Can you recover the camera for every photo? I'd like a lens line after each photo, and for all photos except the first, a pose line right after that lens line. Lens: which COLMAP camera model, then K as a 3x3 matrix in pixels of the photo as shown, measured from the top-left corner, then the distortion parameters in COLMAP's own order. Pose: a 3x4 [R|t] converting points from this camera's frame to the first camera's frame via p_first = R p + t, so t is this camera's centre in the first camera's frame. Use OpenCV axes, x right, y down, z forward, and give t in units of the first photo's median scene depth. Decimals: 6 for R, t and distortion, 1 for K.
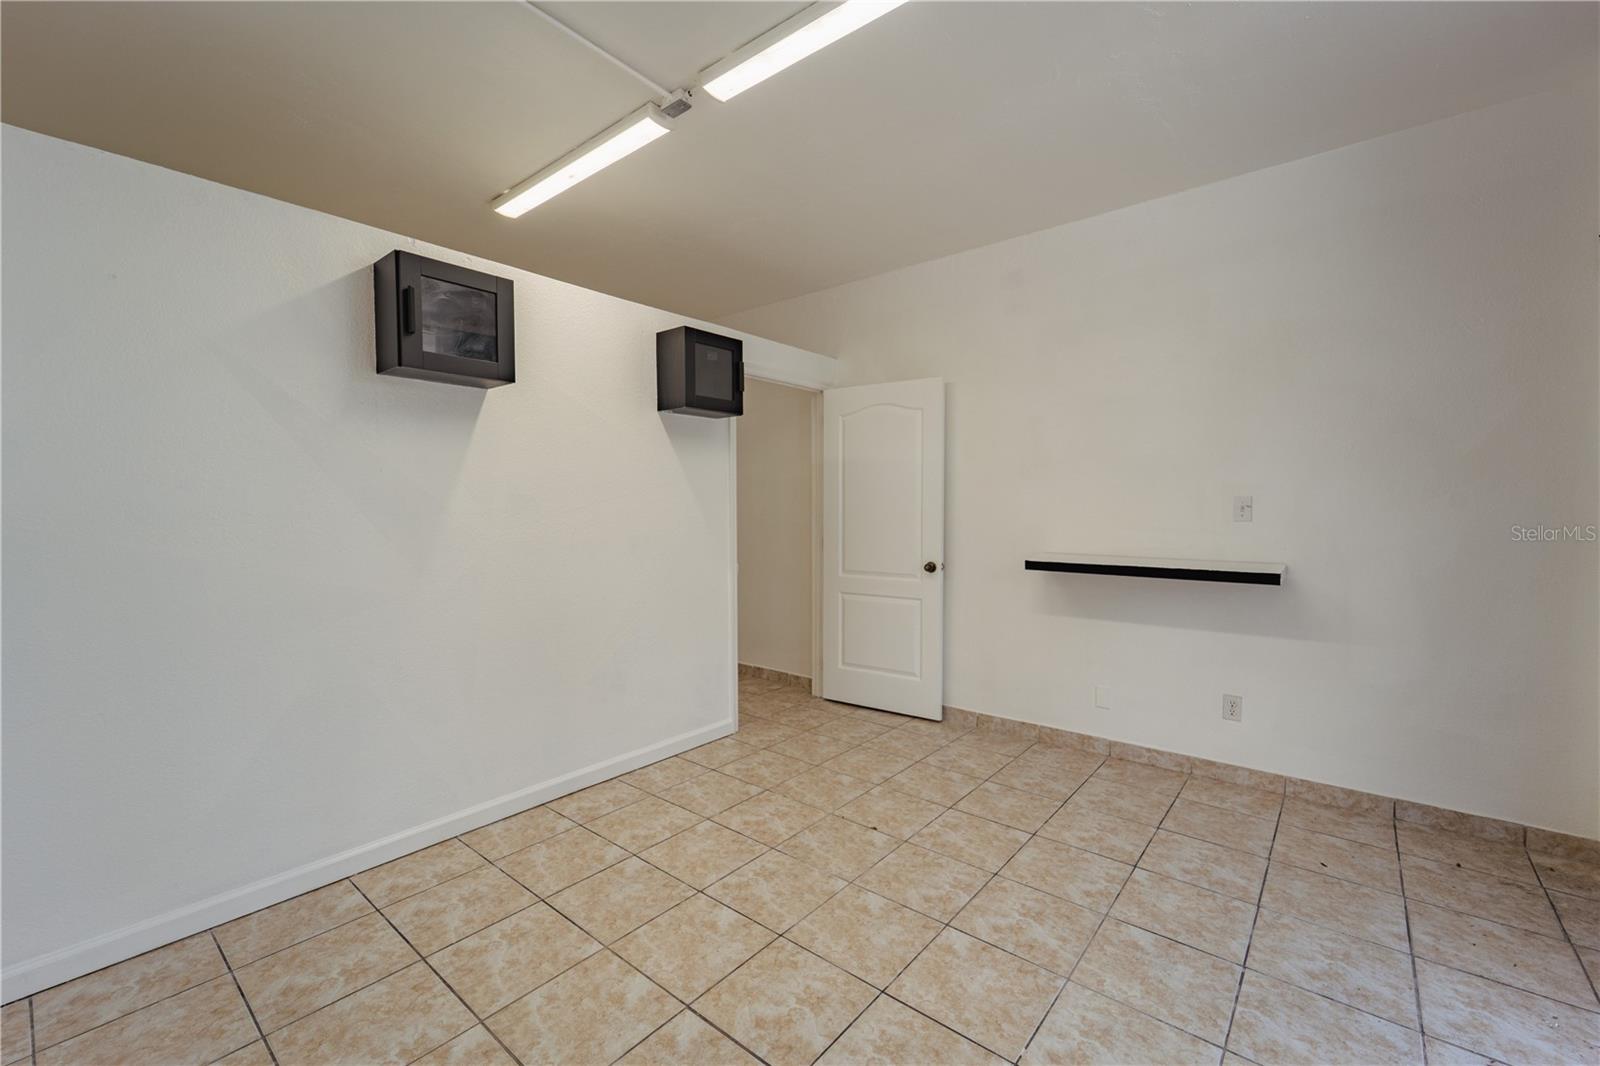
lens RADIAL K [[654.6, 0, 792.0], [0, 654.6, 535.8], [0, 0, 1]] dist [0.007296, -0.000292]
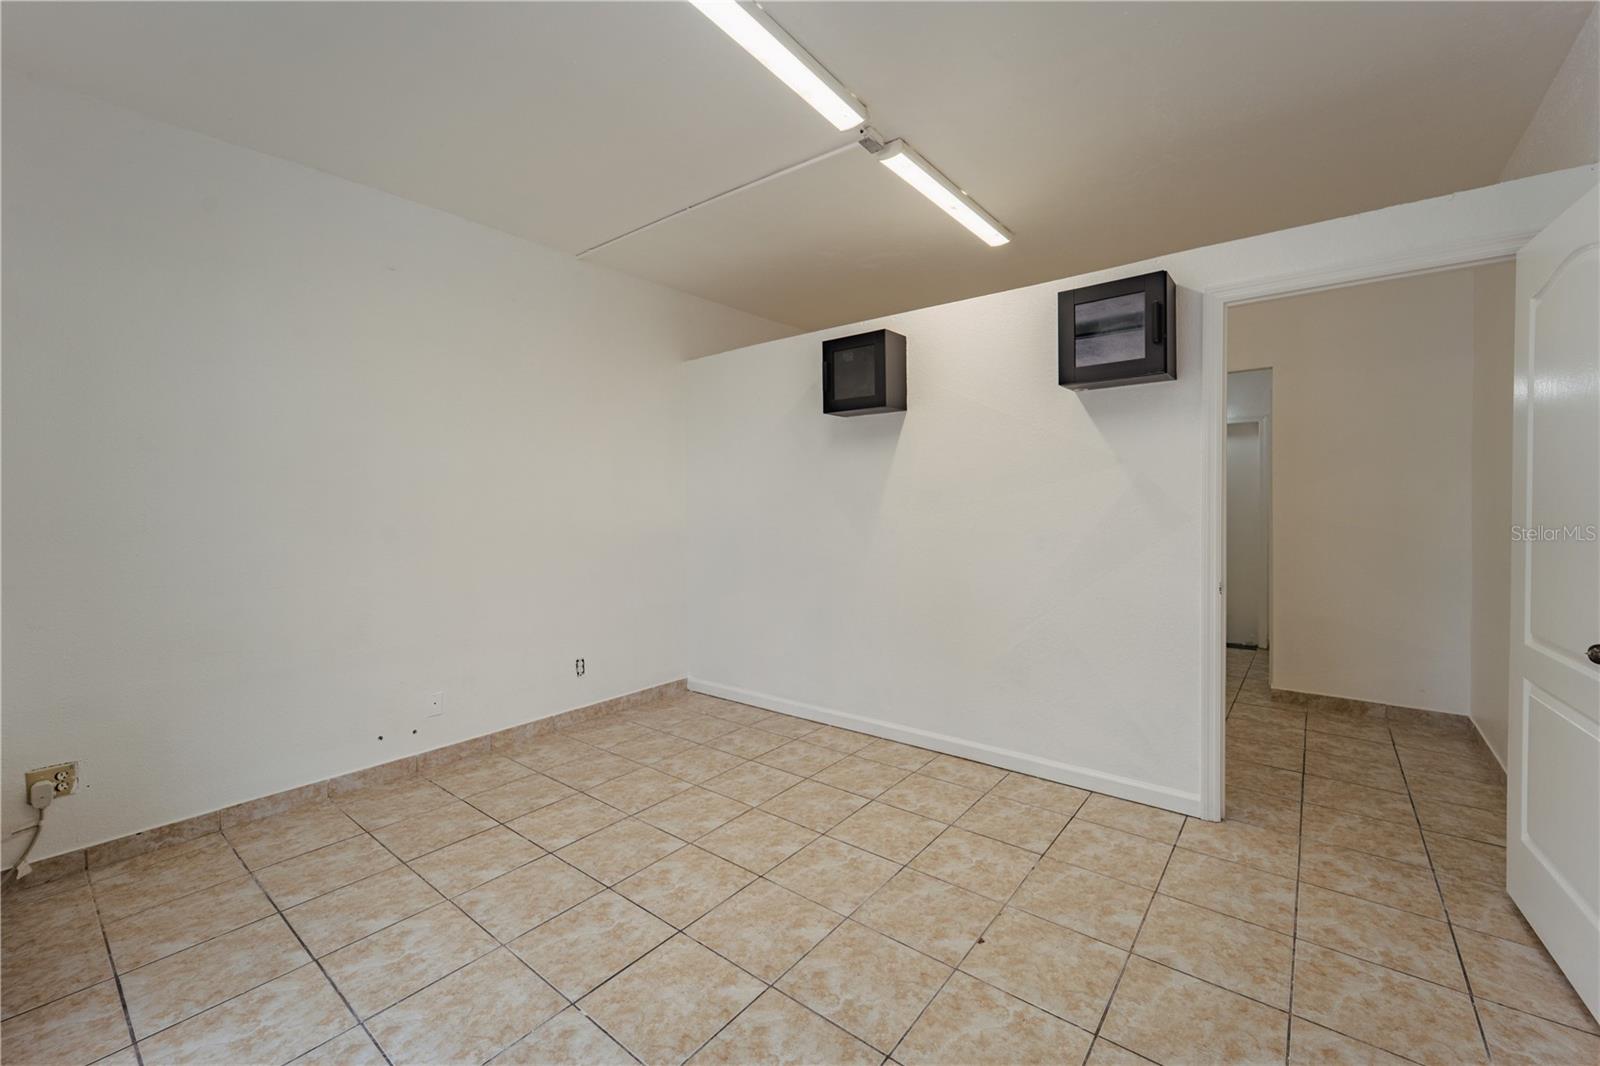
lens RADIAL K [[654.6, 0, 805.7], [0, 654.6, 521.7], [0, 0, 1]] dist [0.007296, -0.000292]
pose [[0.028705, 0.030233, -0.999131, 0.894963], [-0.030469, 0.999104, 0.029357, -0.033290], [0.999123, 0.029600, 0.029600, 0.832828]]
